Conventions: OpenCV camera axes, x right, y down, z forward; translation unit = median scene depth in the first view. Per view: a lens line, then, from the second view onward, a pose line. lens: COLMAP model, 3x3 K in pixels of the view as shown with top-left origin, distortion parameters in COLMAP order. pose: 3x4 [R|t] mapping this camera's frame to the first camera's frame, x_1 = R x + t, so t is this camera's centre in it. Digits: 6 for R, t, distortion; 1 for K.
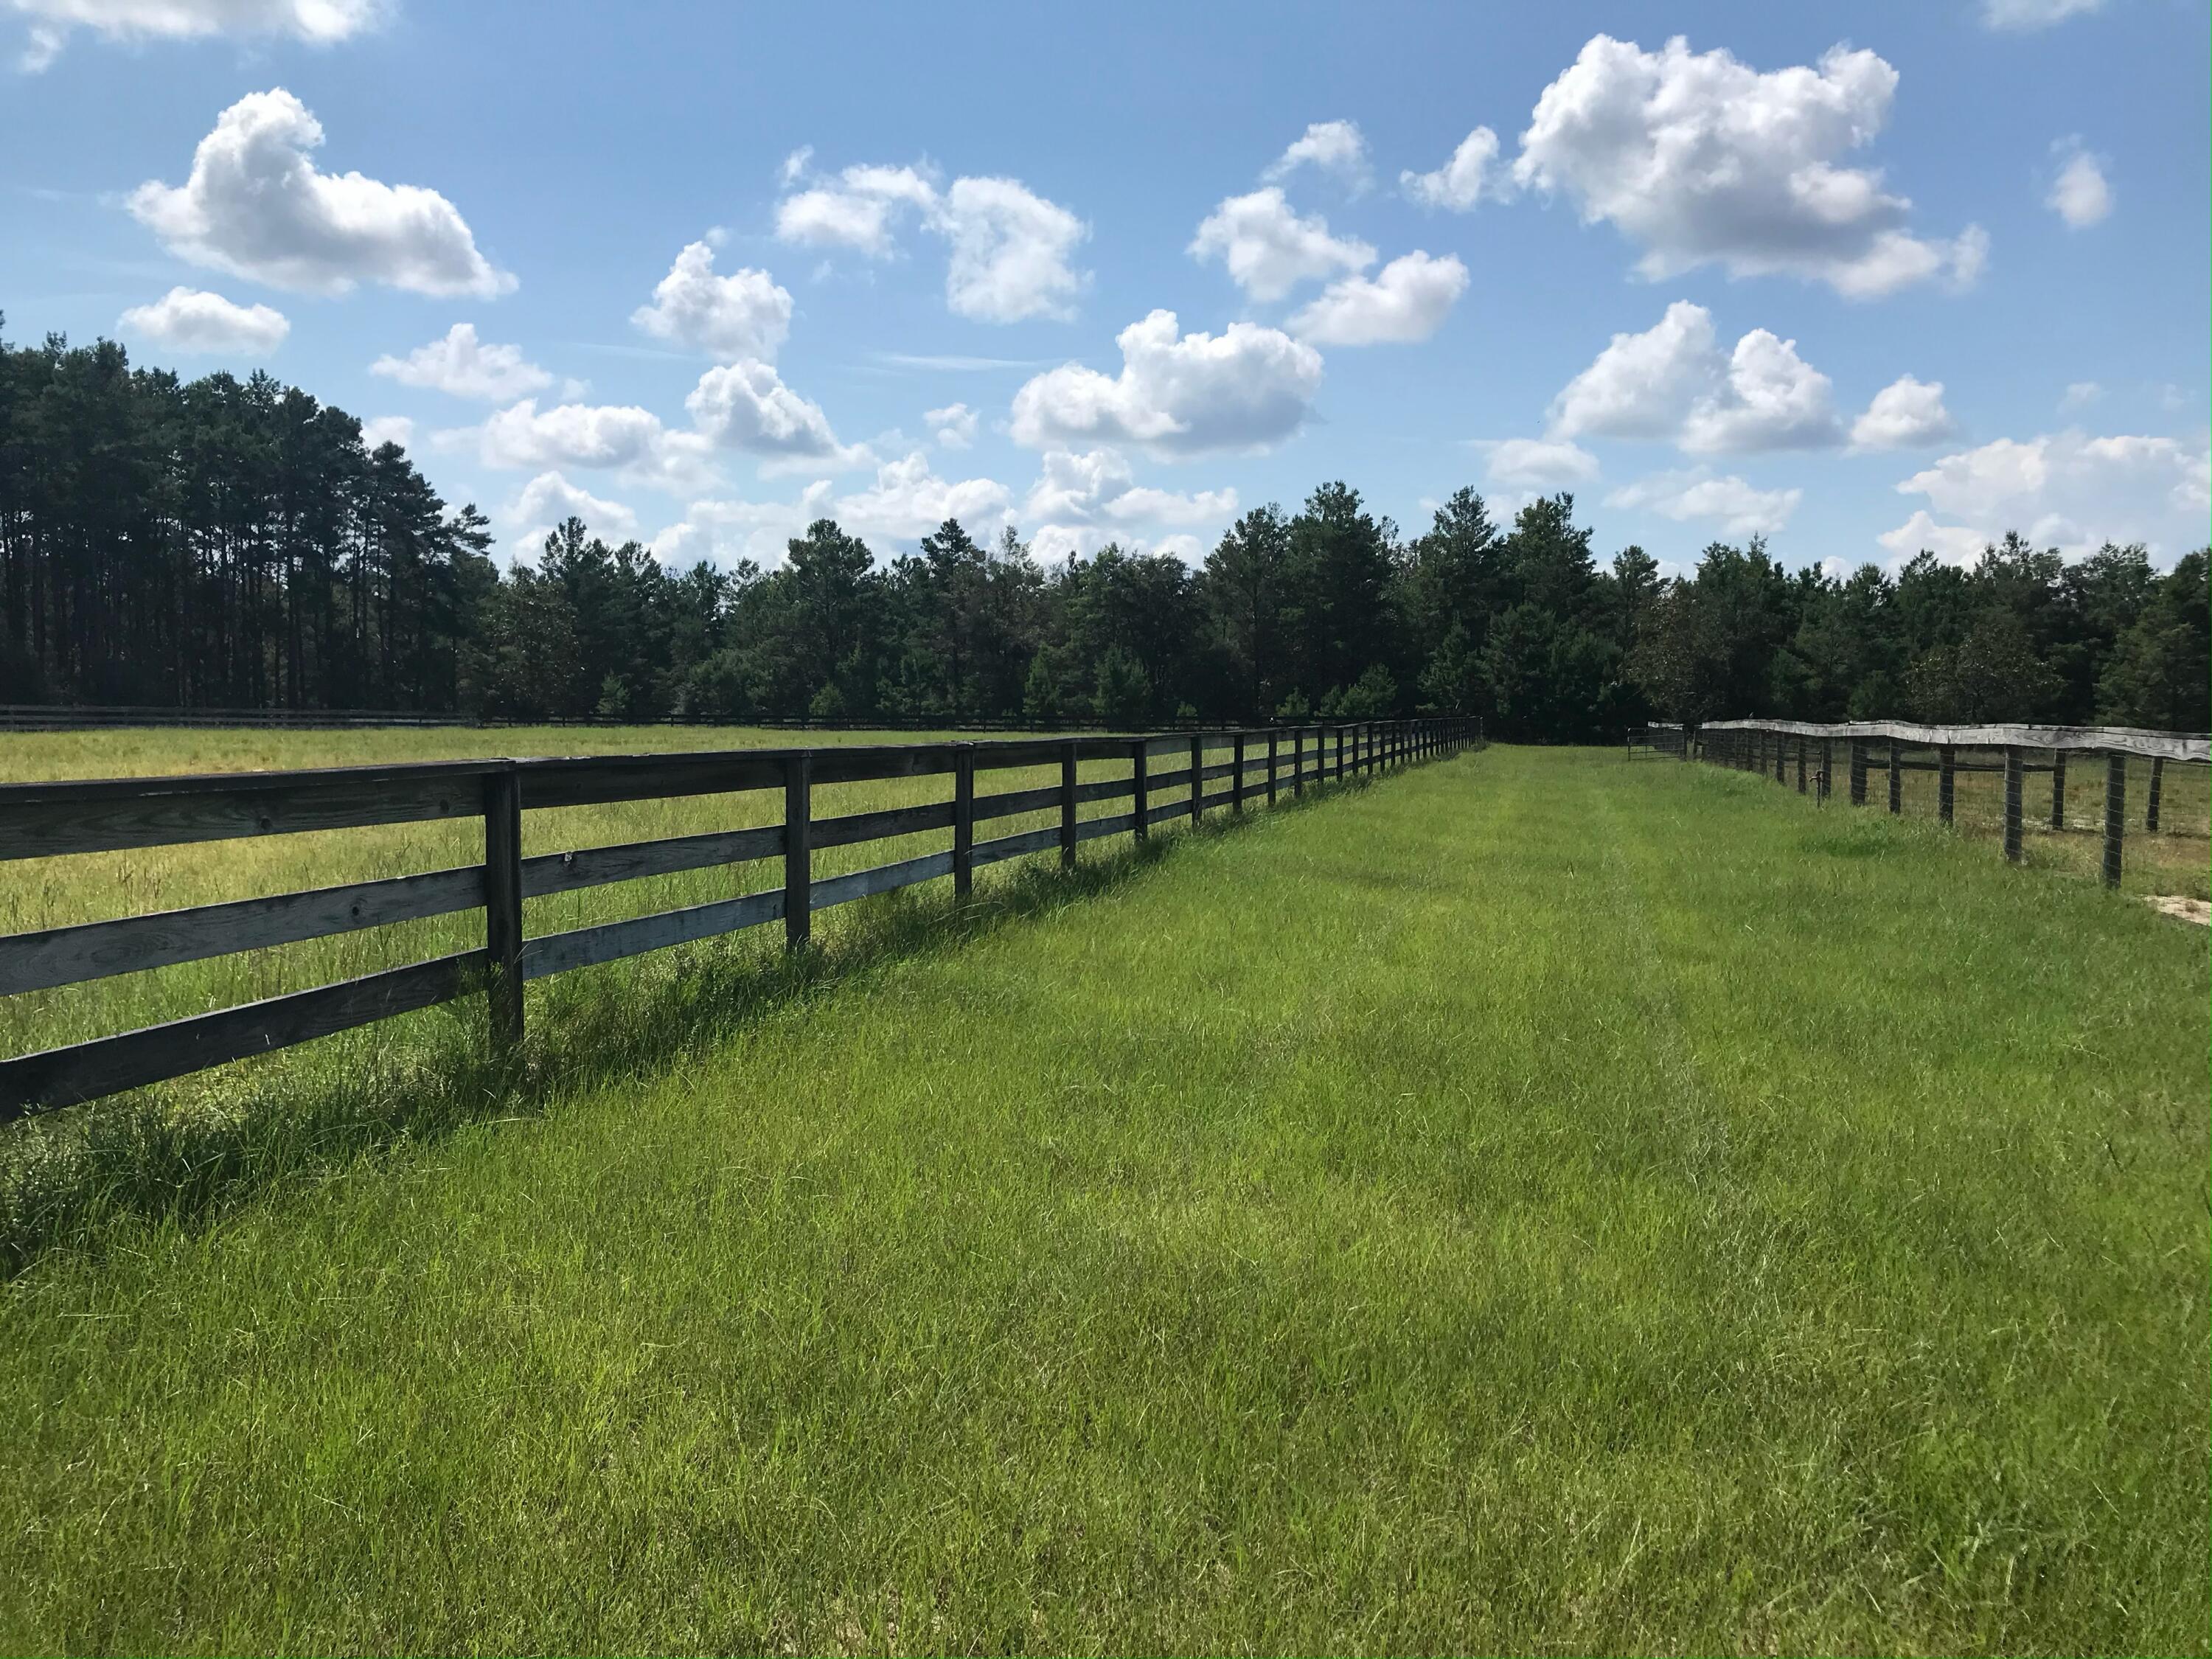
lens RADIAL K [[1863.5, 0, 1088.1], [0, 1863.5, 817.3], [0, 0, 1]] dist [0.050197, -0.020038]
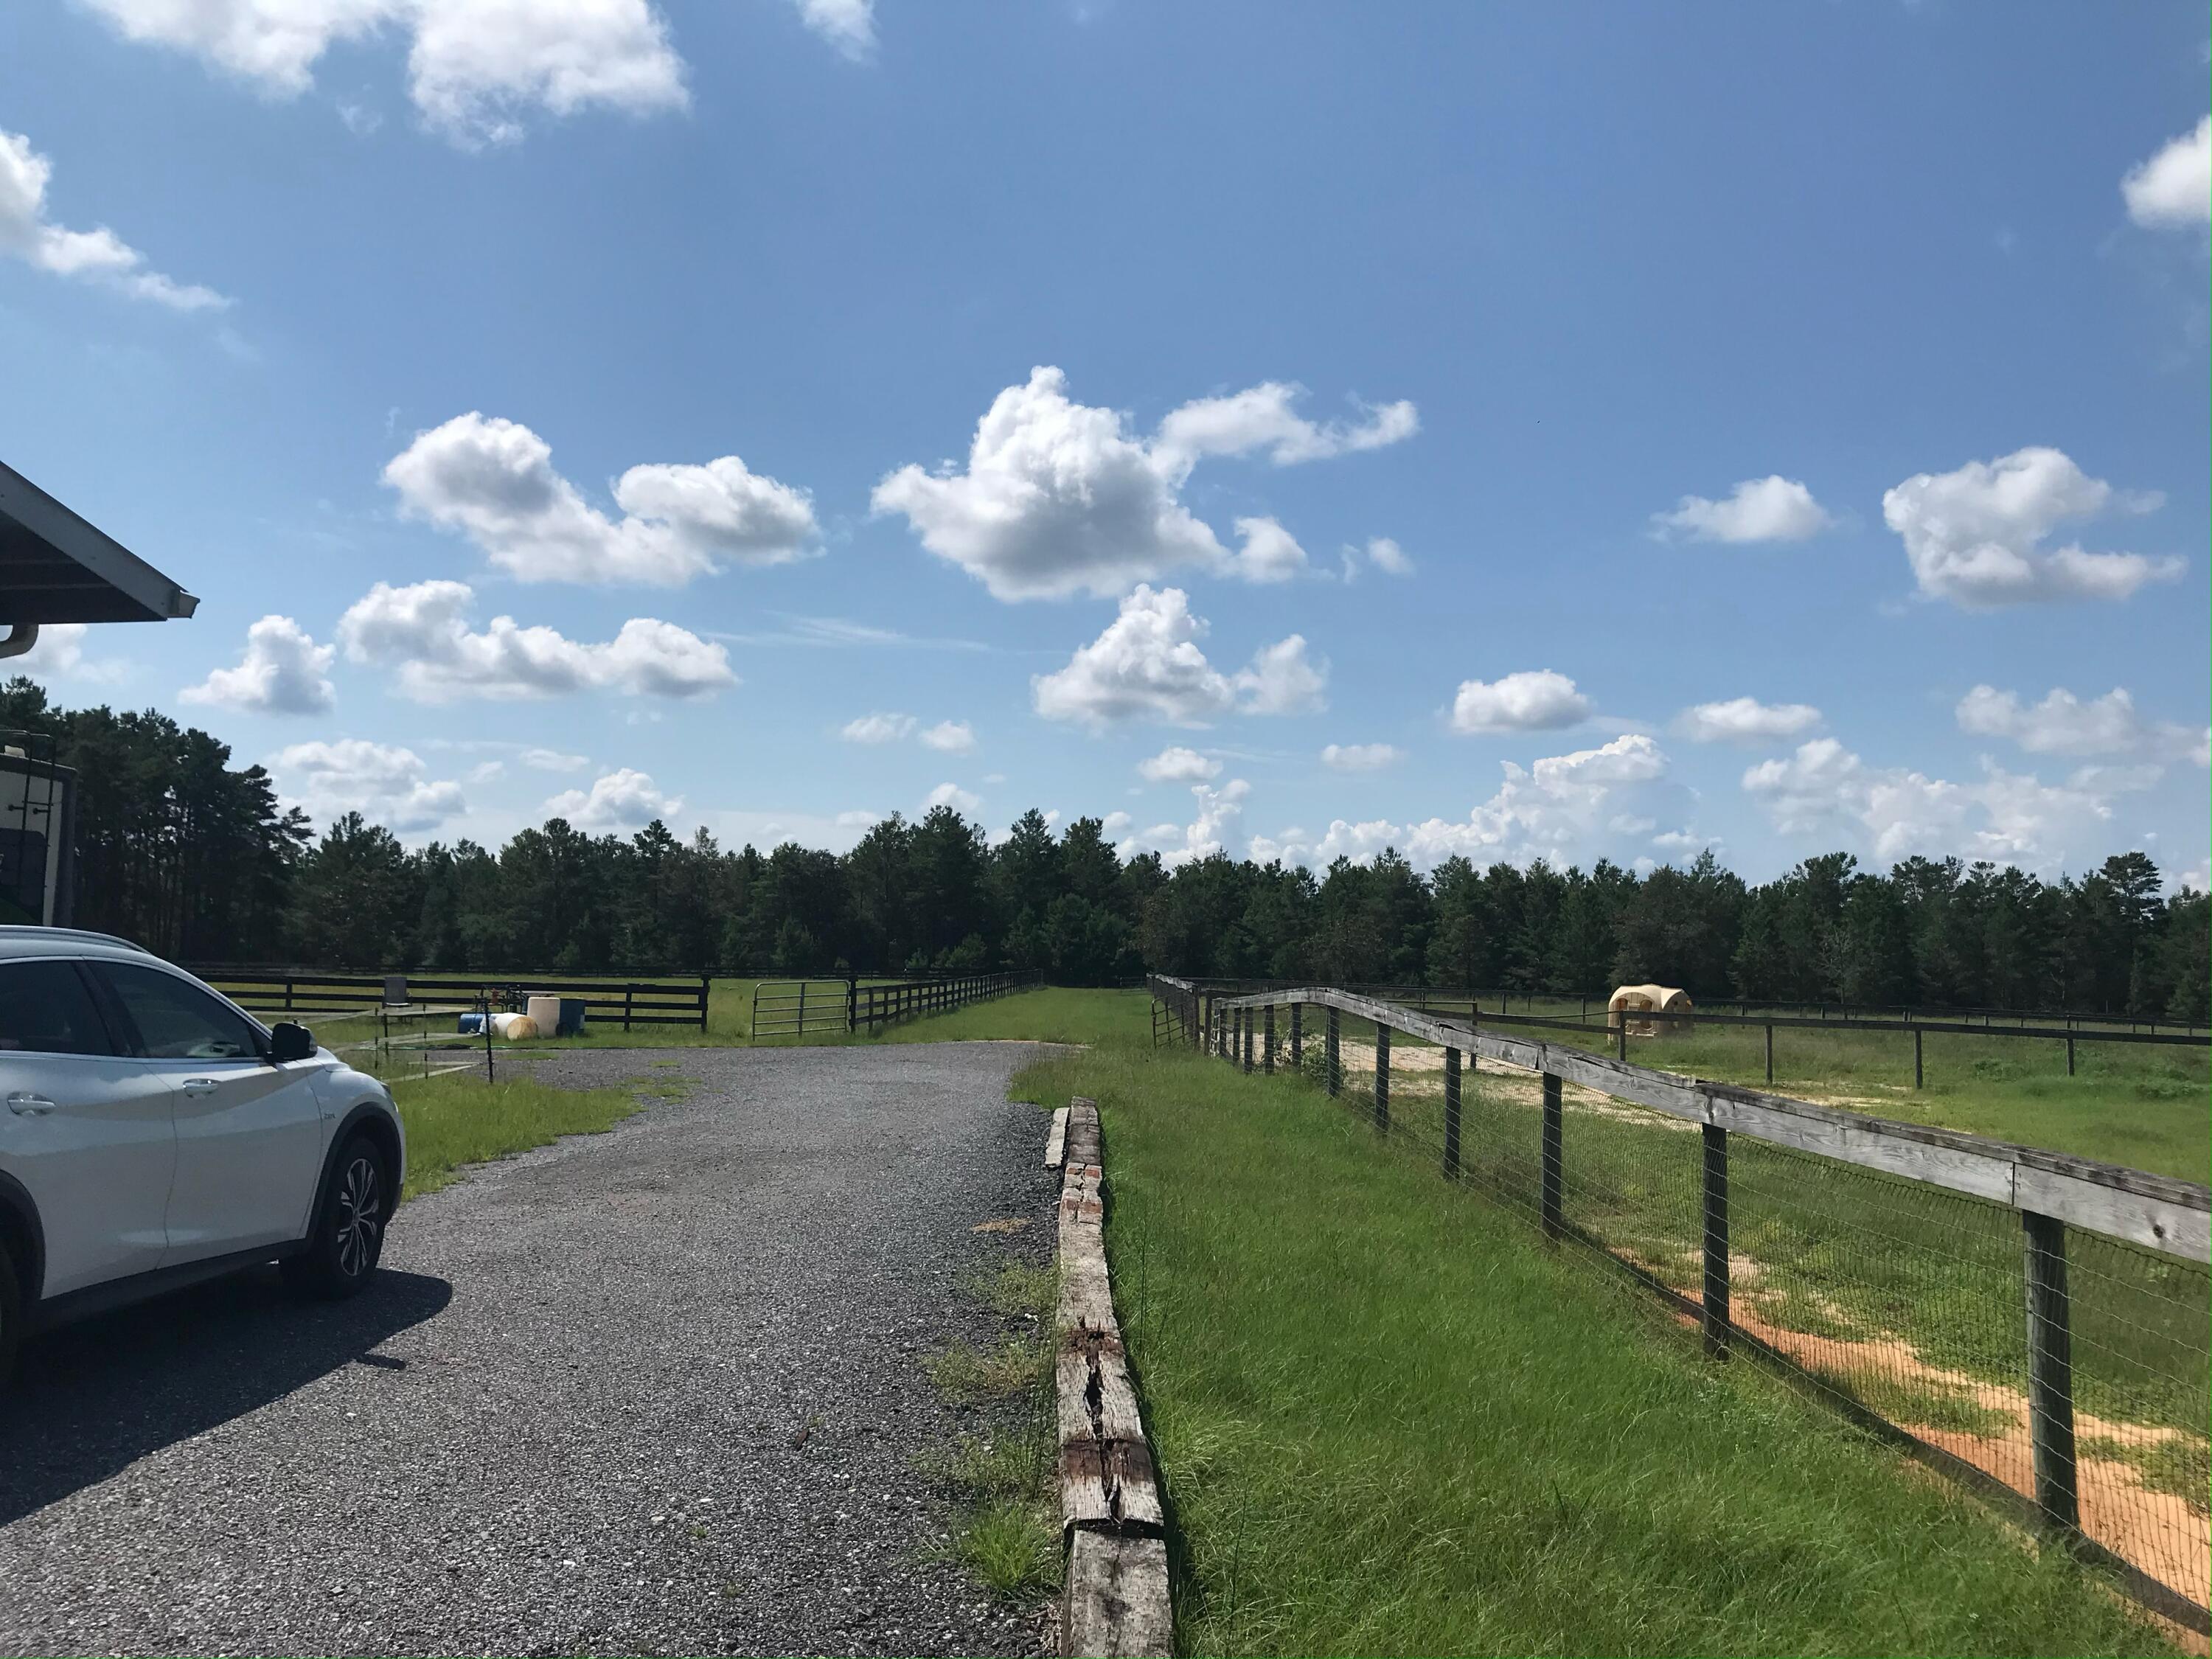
lens RADIAL K [[1863.5, 0, 1105.2], [0, 1863.5, 813.4], [0, 0, 1]] dist [0.050197, -0.020038]
pose [[0.972715, 0.023649, 0.230794, -0.079199], [0.007576, 0.991023, -0.133479, 0.020093], [-0.231879, 0.131585, 0.963804, -0.418500]]
